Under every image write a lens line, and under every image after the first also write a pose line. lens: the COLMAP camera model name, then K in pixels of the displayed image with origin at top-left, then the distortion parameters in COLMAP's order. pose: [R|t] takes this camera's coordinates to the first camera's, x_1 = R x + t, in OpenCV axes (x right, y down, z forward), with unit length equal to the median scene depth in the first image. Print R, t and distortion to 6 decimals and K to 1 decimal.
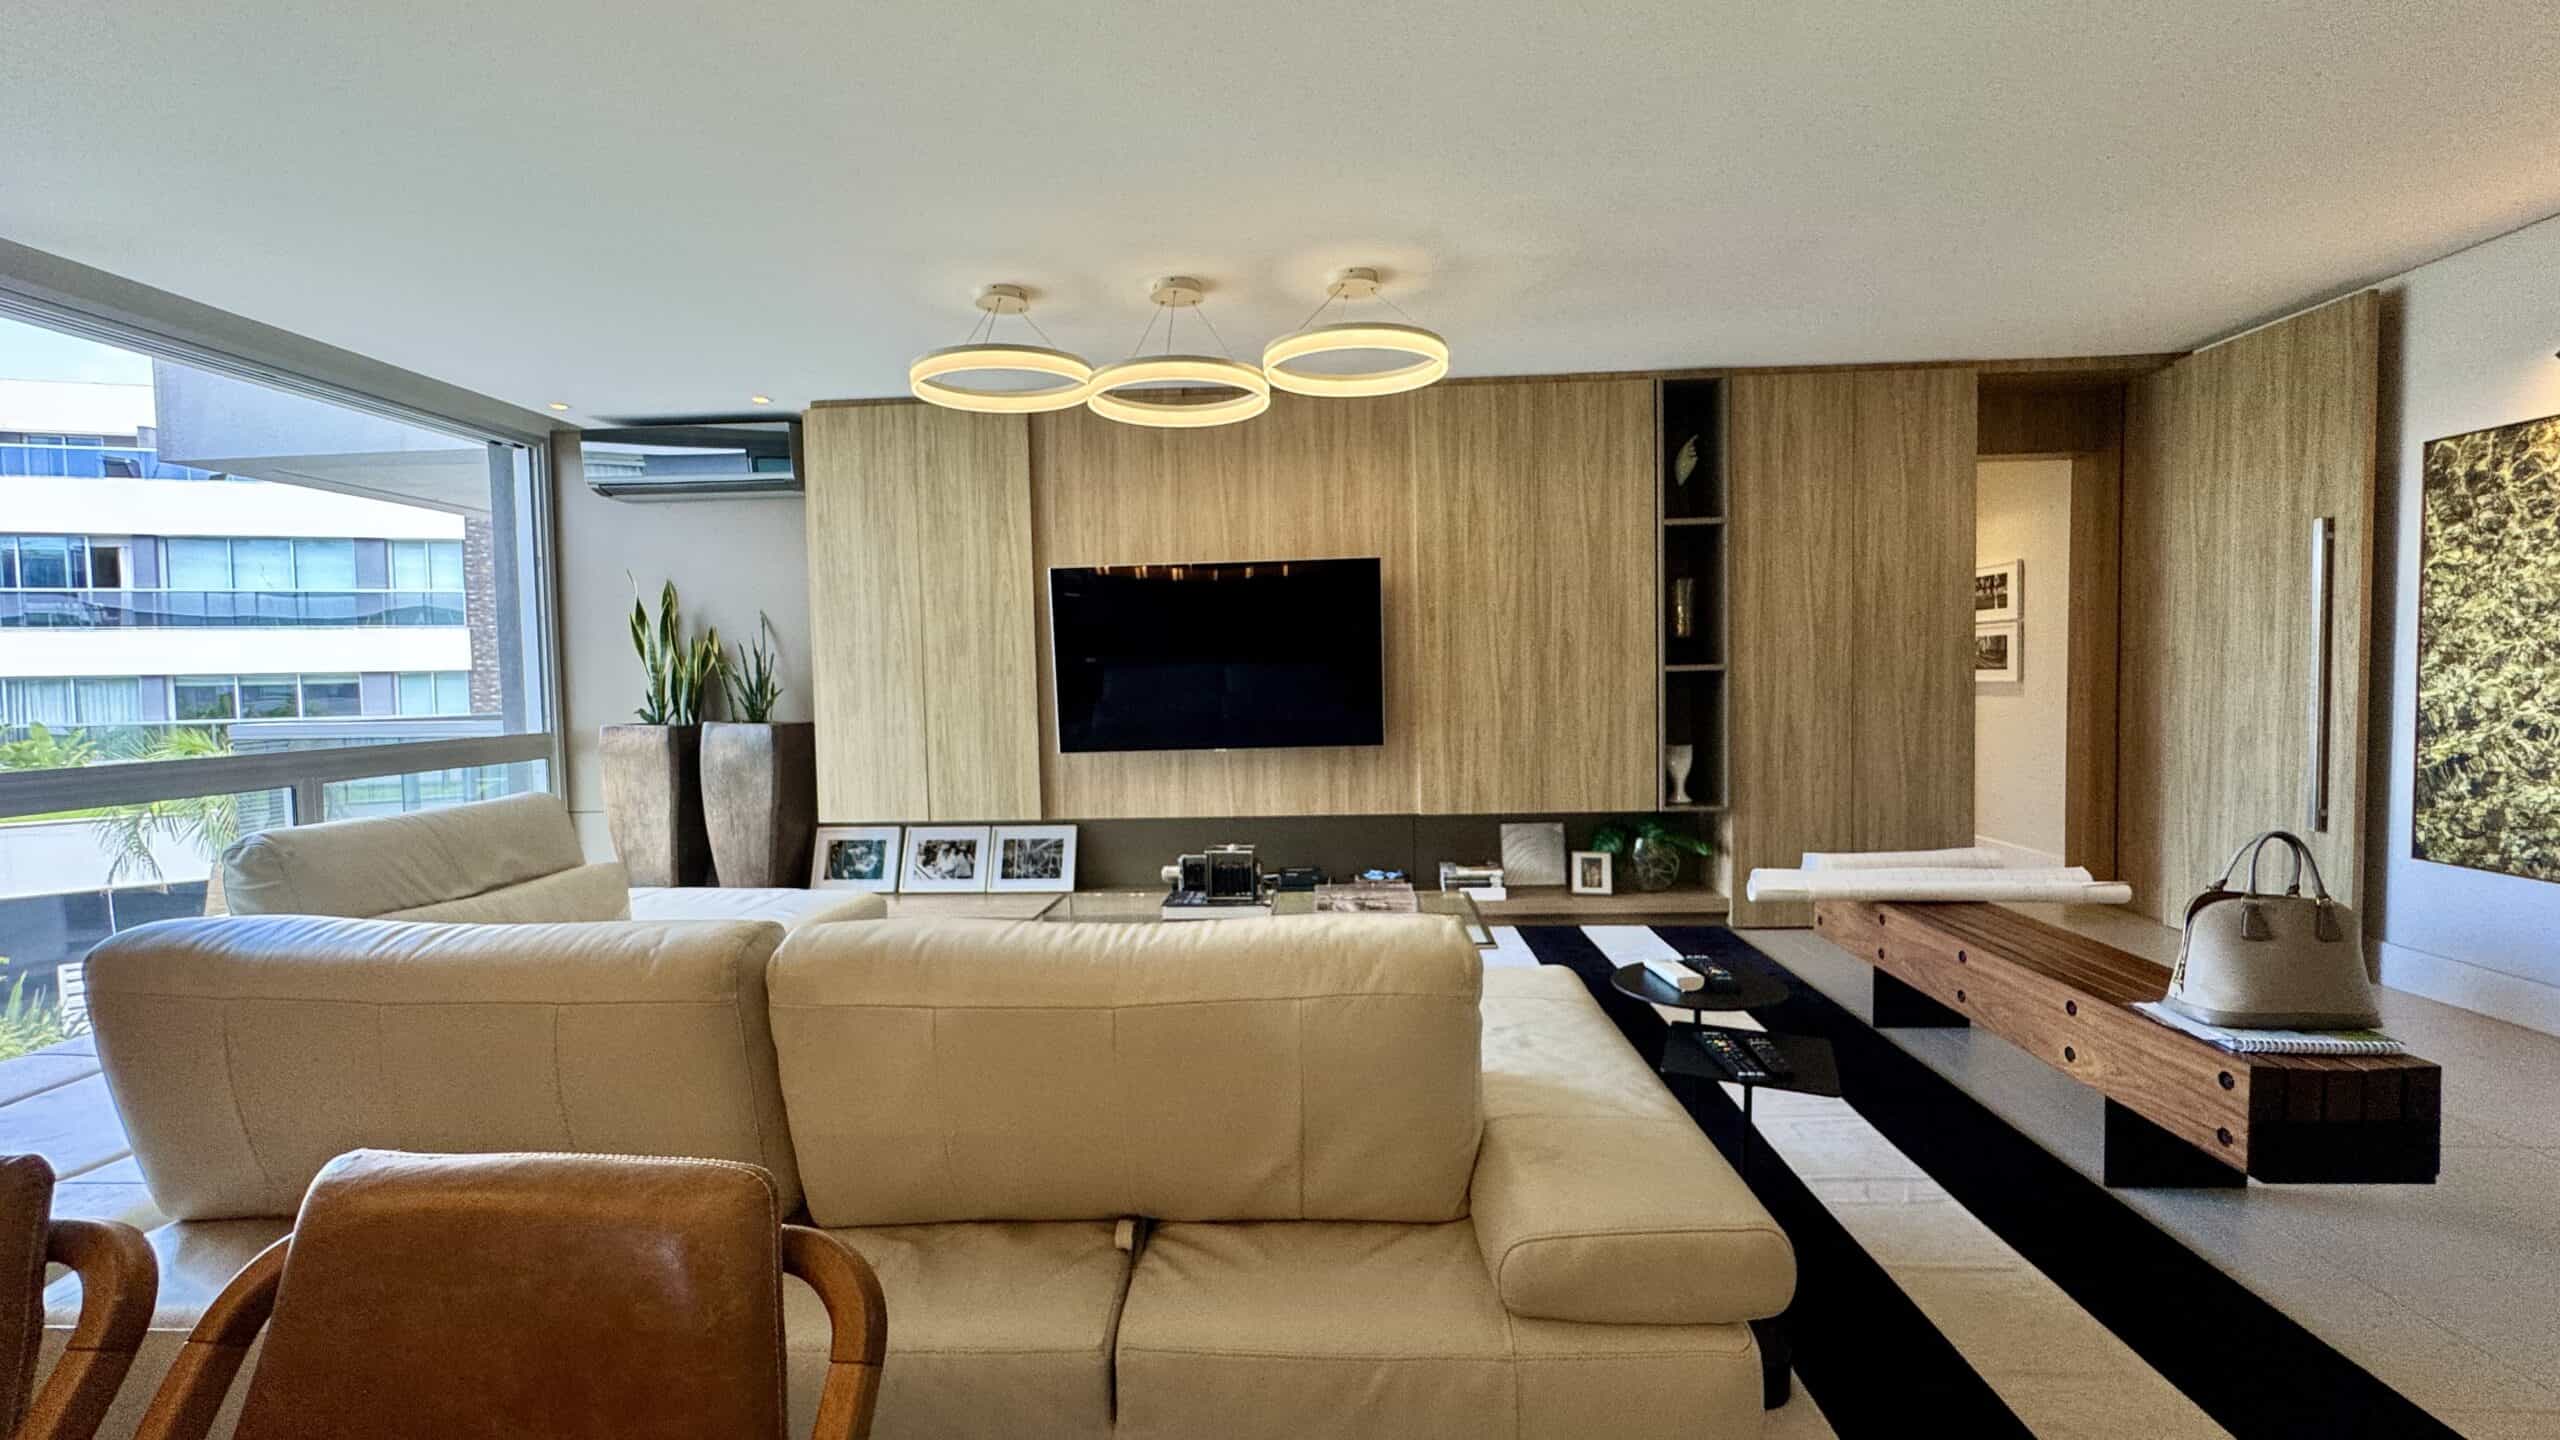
lens RADIAL K [[1026.6, 0, 1261.4], [0, 1026.6, 703.3], [0, 0, 1]] dist [-0.004329, 0.000351]
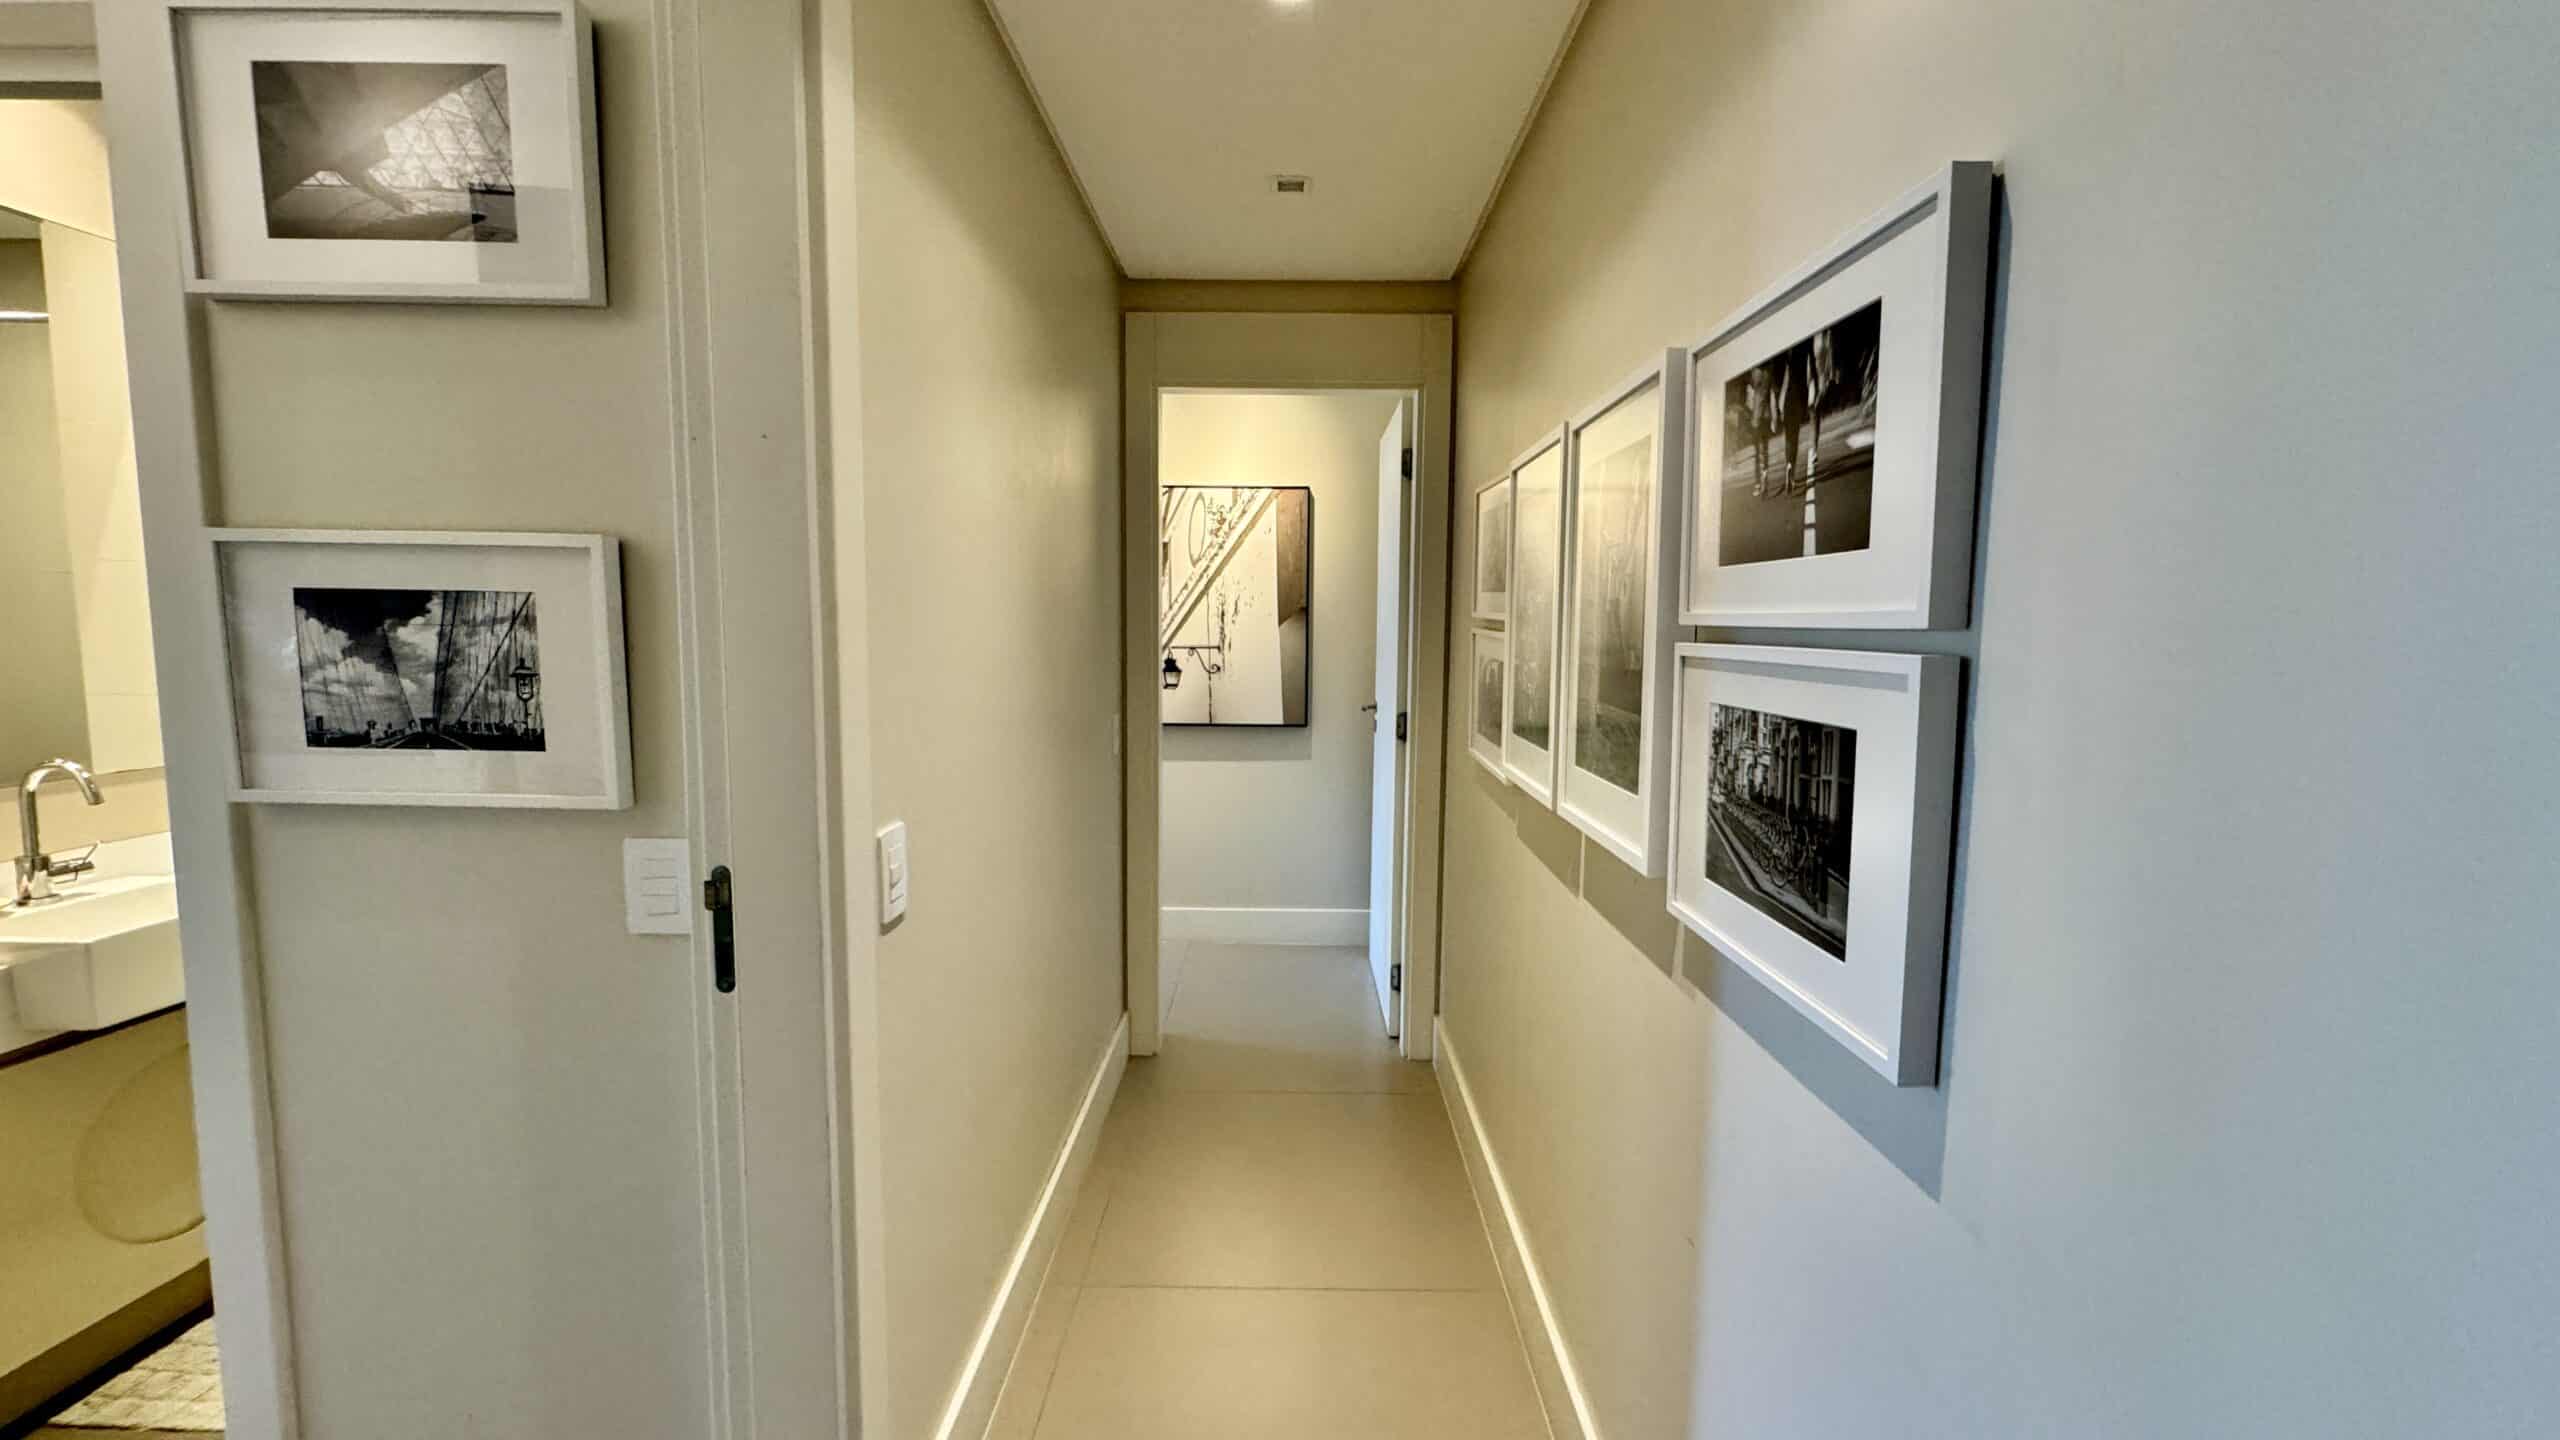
lens RADIAL K [[1026.6, 0, 1281.2], [0, 1026.6, 713.5], [0, 0, 1]] dist [-0.004329, 0.000351]
pose [[0.998294, 0.024593, 0.052956, 0.639040], [-0.027651, 0.997945, 0.057802, -0.076090], [-0.051426, -0.059168, 0.996923, 0.859281]]
